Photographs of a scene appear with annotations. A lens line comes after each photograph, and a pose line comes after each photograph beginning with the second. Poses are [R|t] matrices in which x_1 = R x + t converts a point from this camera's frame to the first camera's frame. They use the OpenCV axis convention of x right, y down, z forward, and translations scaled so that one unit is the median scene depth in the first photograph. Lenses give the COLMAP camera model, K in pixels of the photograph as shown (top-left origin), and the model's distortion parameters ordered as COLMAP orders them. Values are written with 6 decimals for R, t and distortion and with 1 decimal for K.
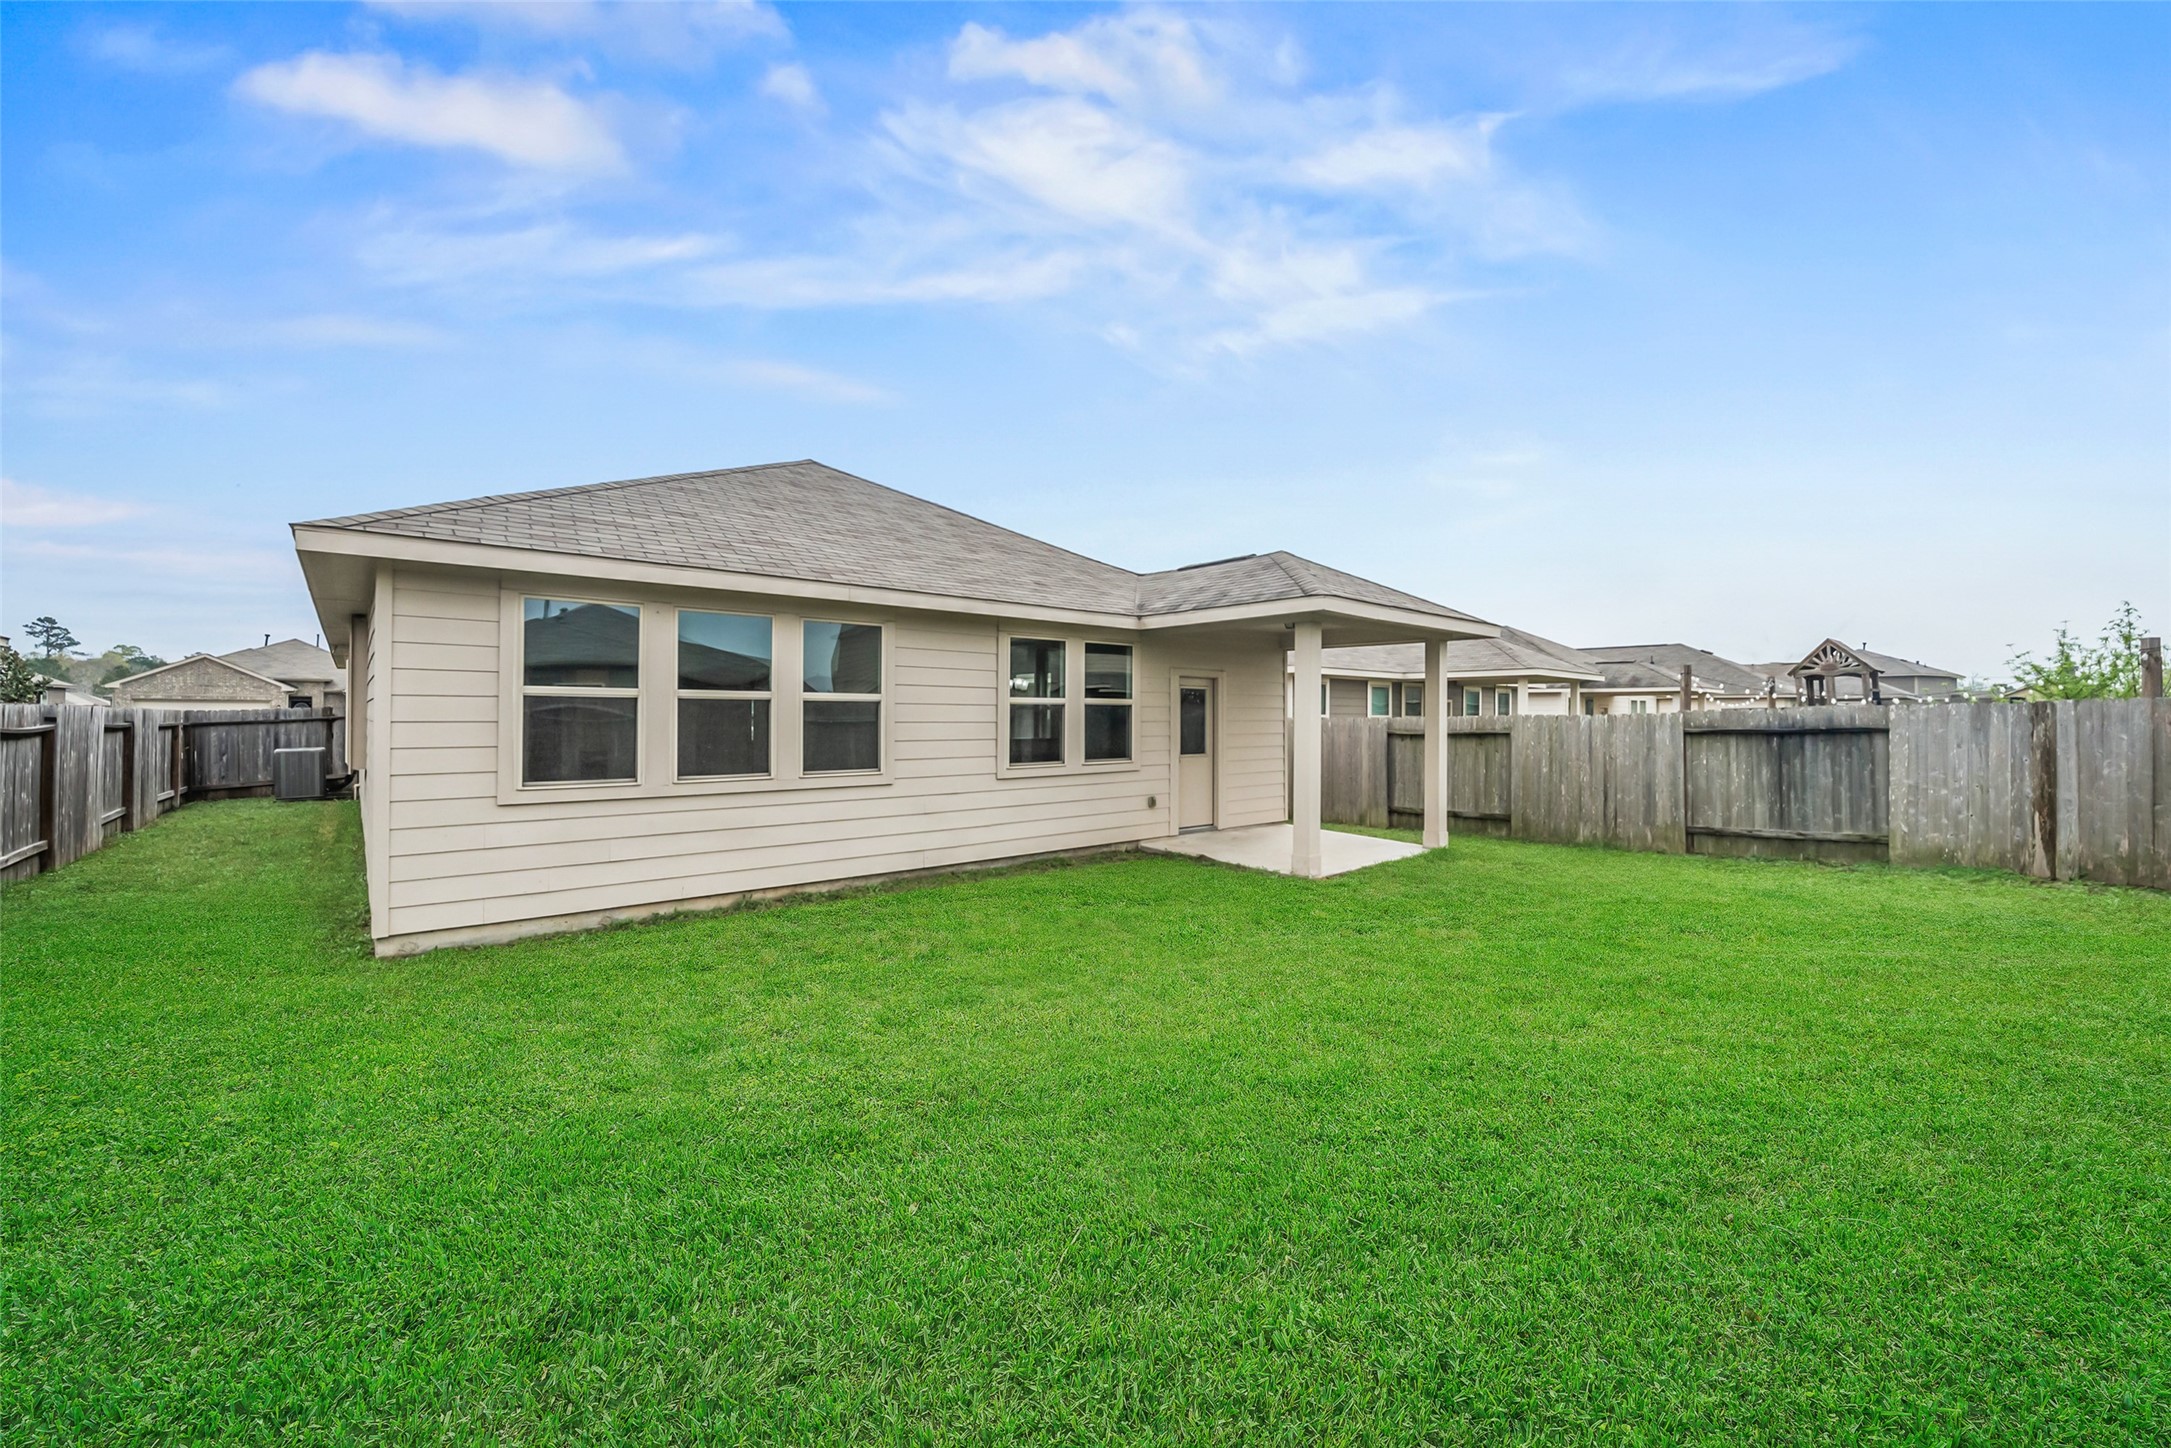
lens RADIAL K [[849.8, 0, 1085.5], [0, 849.8, 724.0], [0, 0, 1]] dist [-0.002782, -0.000122]
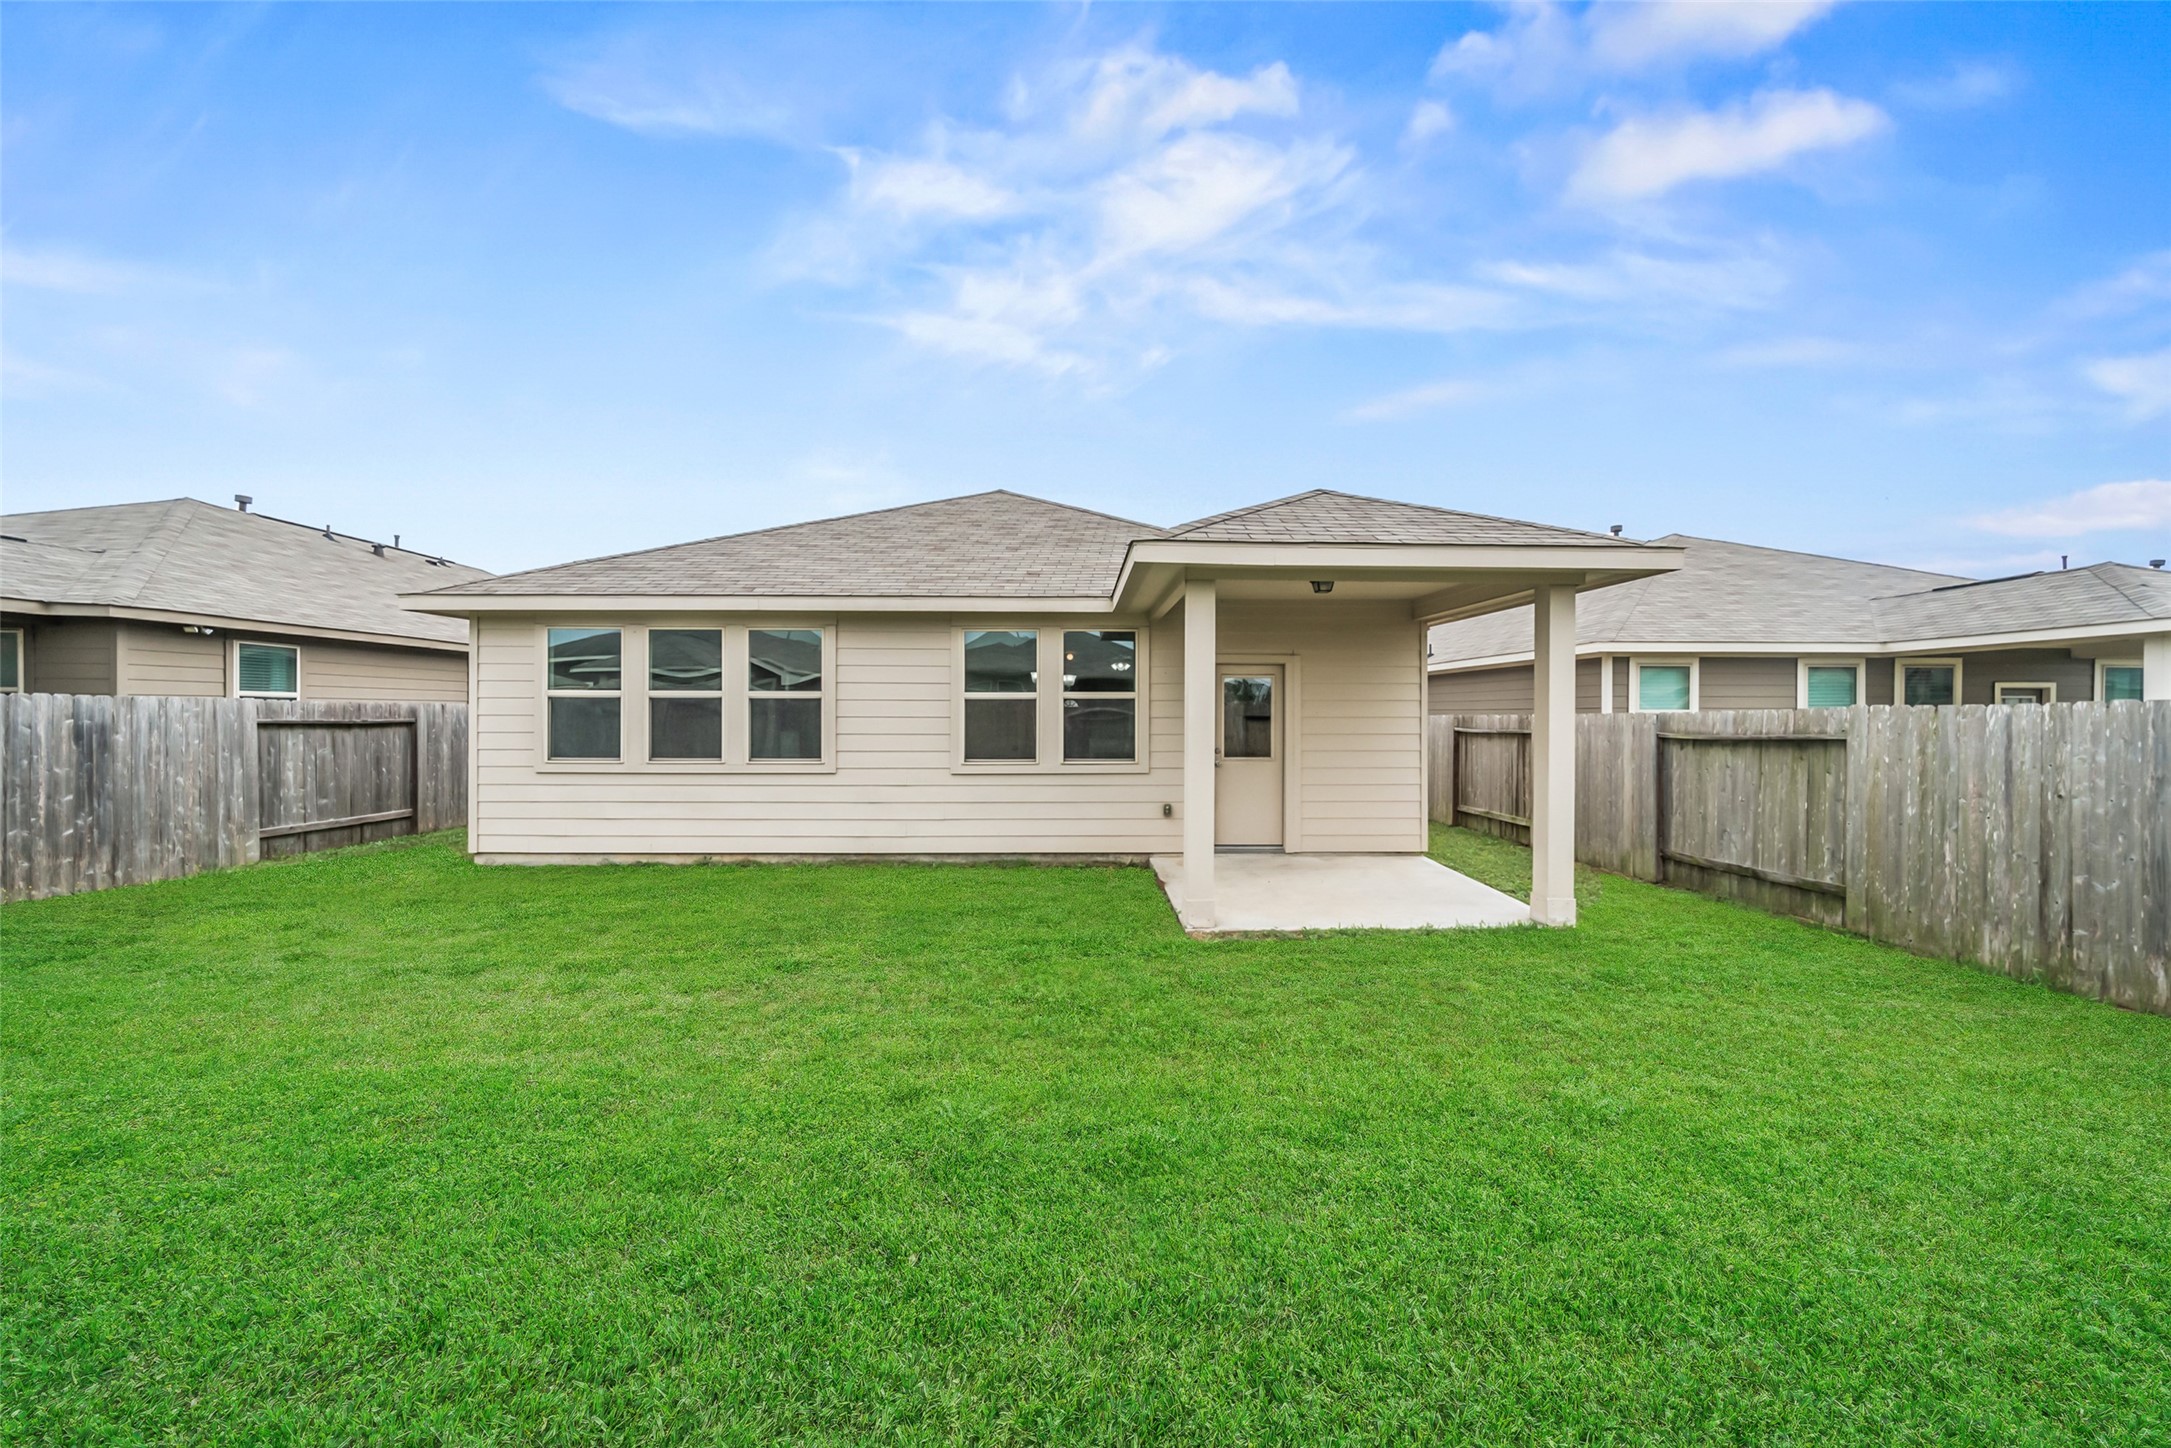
lens RADIAL K [[750.8, 0, 1082.4], [0, 750.8, 712.3], [0, 0, 1]] dist [-0.006020, 0.000114]
pose [[0.764369, -0.003695, -0.644769, 0.520061], [-0.004849, 0.999922, -0.011479, 0.001136], [0.644761, 0.011901, 0.764291, 0.372070]]
